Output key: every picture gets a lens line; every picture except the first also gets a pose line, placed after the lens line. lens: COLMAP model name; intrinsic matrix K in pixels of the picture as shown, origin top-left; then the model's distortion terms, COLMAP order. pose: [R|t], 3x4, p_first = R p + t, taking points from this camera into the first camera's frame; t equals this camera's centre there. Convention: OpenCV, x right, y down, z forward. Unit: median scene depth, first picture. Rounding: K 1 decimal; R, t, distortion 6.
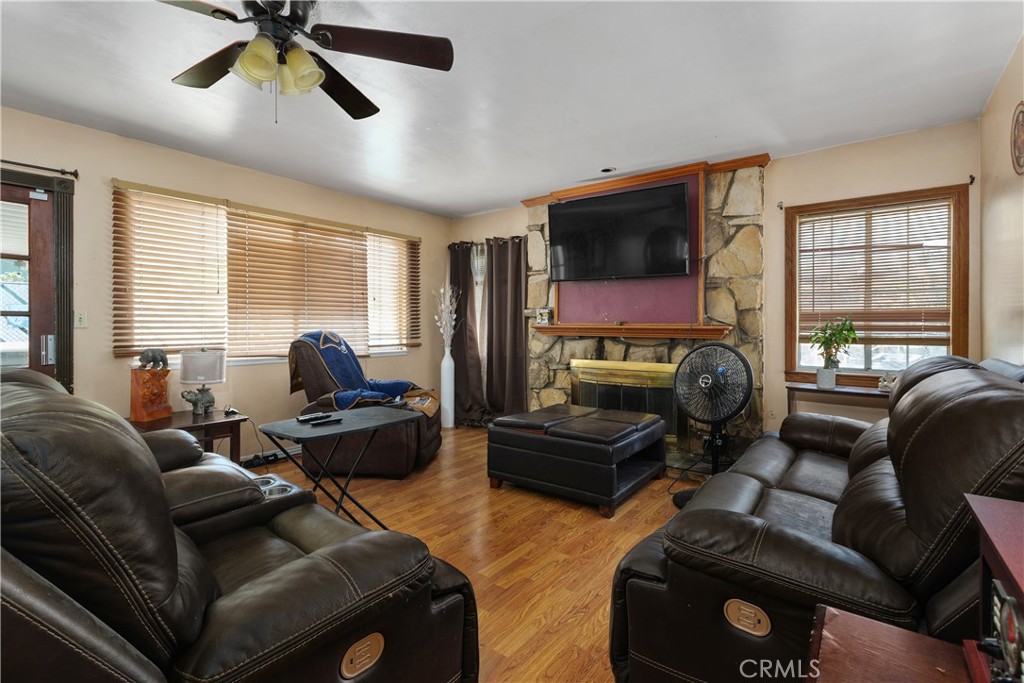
lens RADIAL K [[479.9, 0, 510.1], [0, 479.9, 326.5], [0, 0, 1]] dist [0.007159, -0.003320]
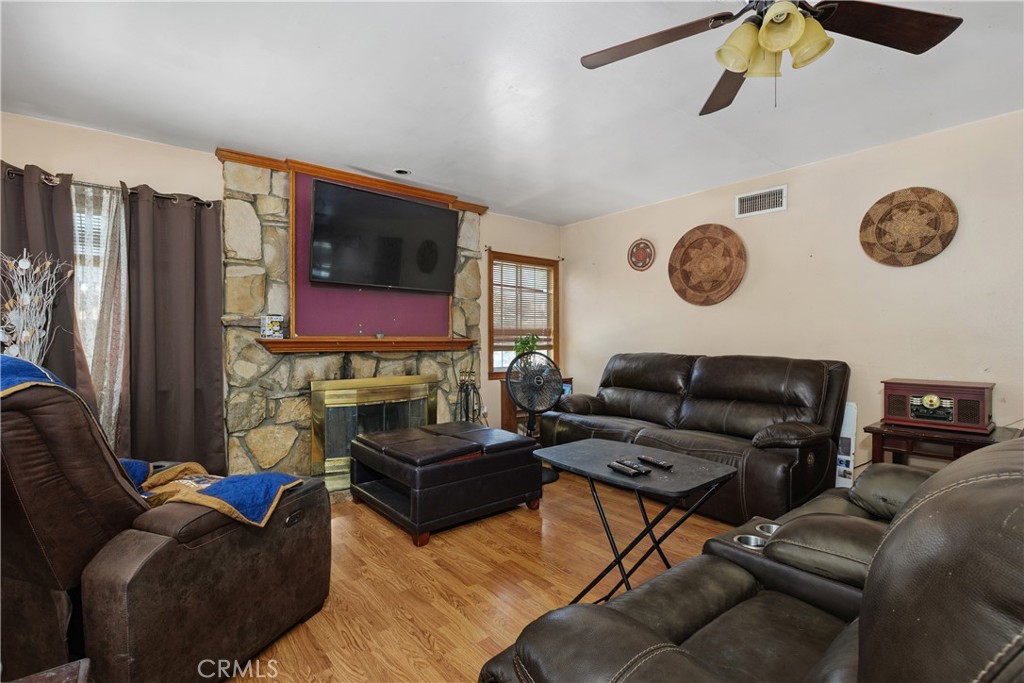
lens RADIAL K [[479.9, 0, 515.0], [0, 479.9, 339.1], [0, 0, 1]] dist [0.007159, -0.003320]
pose [[0.220611, -0.001731, 0.975360, -0.623552], [0.004814, 0.999988, 0.000686, -0.000526], [-0.975350, 0.004544, 0.220616, 0.551947]]
